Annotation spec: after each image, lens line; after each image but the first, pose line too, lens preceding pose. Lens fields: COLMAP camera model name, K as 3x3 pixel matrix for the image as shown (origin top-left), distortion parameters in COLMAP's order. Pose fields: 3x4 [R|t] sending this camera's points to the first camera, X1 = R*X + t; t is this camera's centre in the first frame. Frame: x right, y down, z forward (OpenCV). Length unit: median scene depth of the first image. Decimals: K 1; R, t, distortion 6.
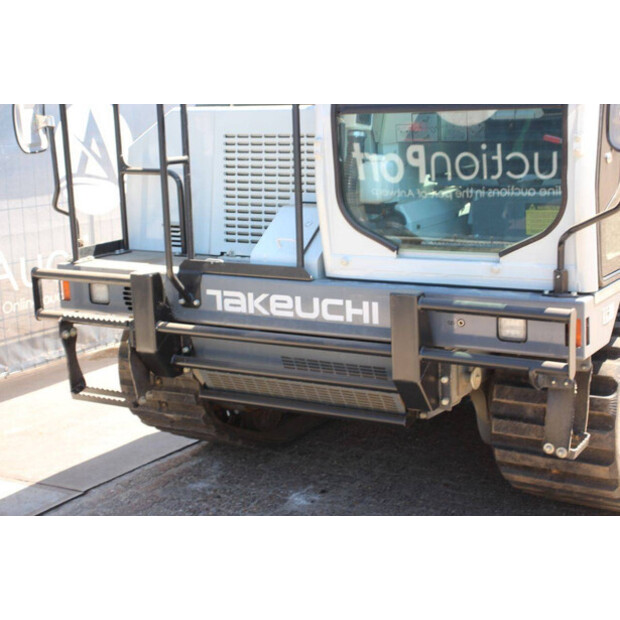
lens RADIAL K [[1159.7, 0, 310.0], [0, 1159.7, 310.0], [0, 0, 1]] dist [0.210718, 0.020625]
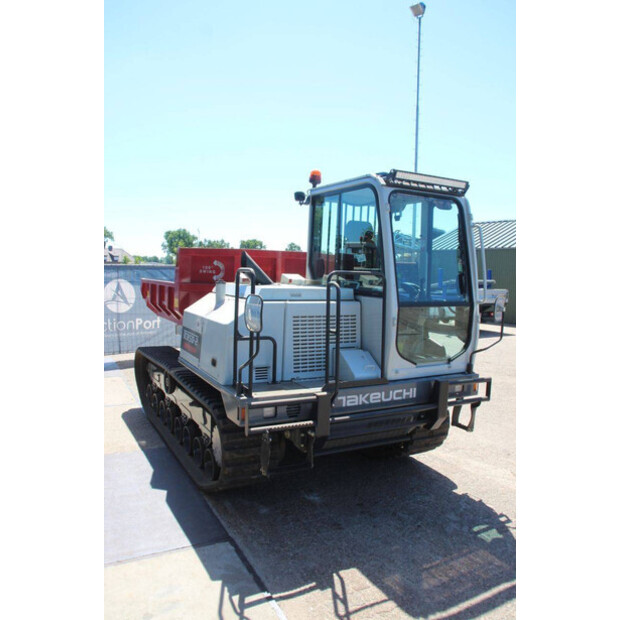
lens RADIAL K [[513.0, 0, 319.3], [0, 513.0, 309.8], [0, 0, 1]] dist [-0.176750, 0.143296]
pose [[0.486925, -0.013516, 0.873339, -0.853319], [0.128191, 0.990159, -0.056148, -0.119115], [-0.863985, 0.139294, 0.483866, 0.615962]]
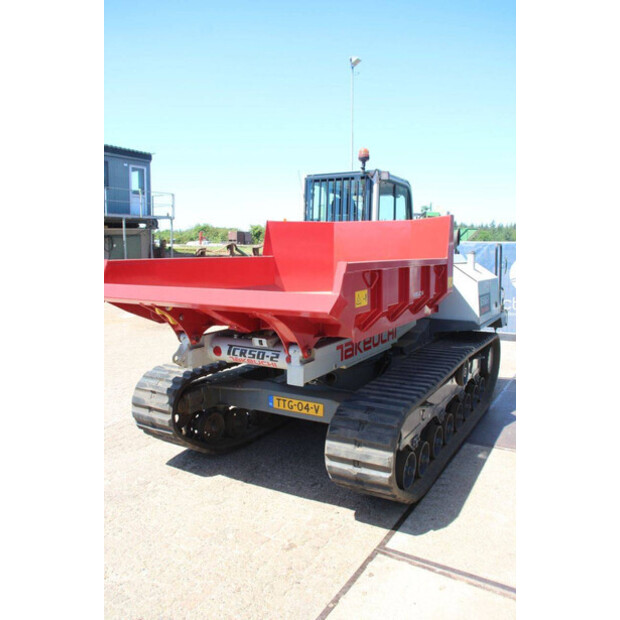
lens RADIAL K [[513.0, 0, 319.3], [0, 513.0, 309.8], [0, 0, 1]] dist [-0.176750, 0.143296]
pose [[-0.998525, 0.038995, -0.037765, 0.373923], [0.025230, 0.949357, 0.313184, -0.528348], [0.048065, 0.311769, -0.948941, 2.503847]]
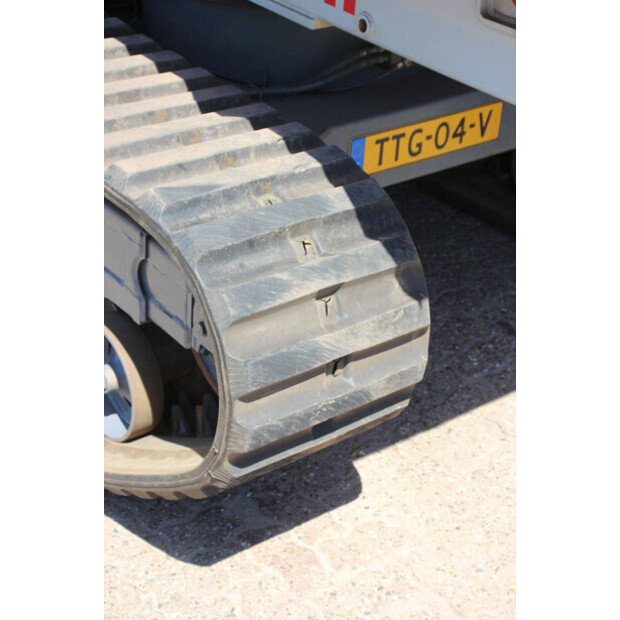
lens RADIAL K [[1194.9, 0, 310.0], [0, 1194.9, 310.0], [0, 0, 1]] dist [0.237427, 0.019738]
pose [[-0.351858, 0.483838, -0.801309, 1.029088], [-0.226931, 0.786421, 0.574494, -0.372530], [0.908129, 0.383983, -0.166911, 1.747096]]
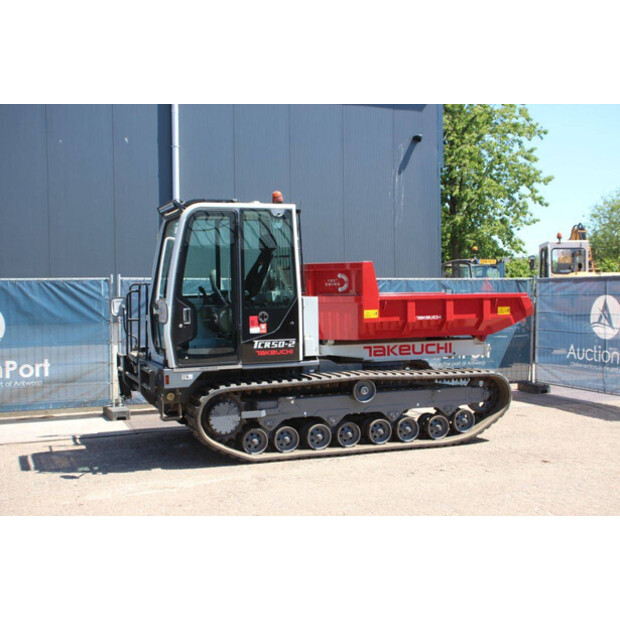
lens RADIAL K [[797.4, 0, 310.0], [0, 797.4, 310.0], [0, 0, 1]] dist [0.012737, 0.009911]
pose [[0.798582, 0.047343, -0.600022, 1.549139], [-0.137373, 0.984926, -0.105119, 0.005450], [0.586000, 0.166373, 0.793047, -0.422486]]
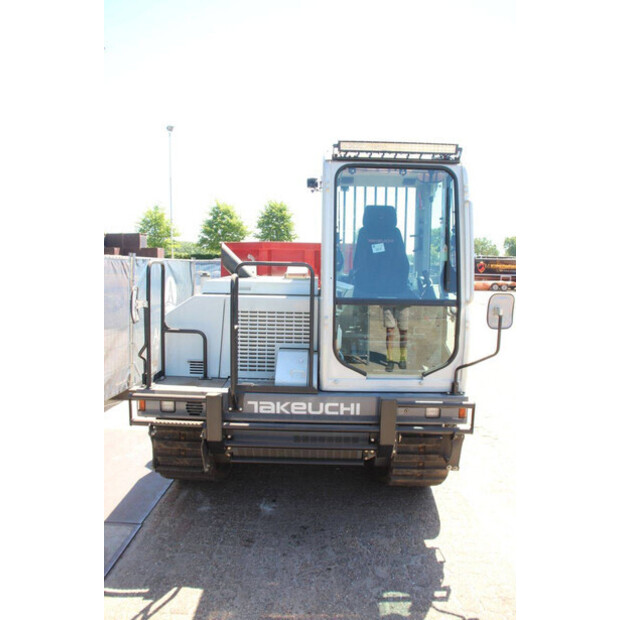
lens RADIAL K [[513.0, 0, 319.3], [0, 513.0, 309.8], [0, 0, 1]] dist [-0.176750, 0.143296]
pose [[0.853237, 0.007540, 0.521469, -0.402416], [0.052217, 0.993636, -0.099805, -0.073235], [-0.518903, 0.112387, 0.847413, 0.297154]]
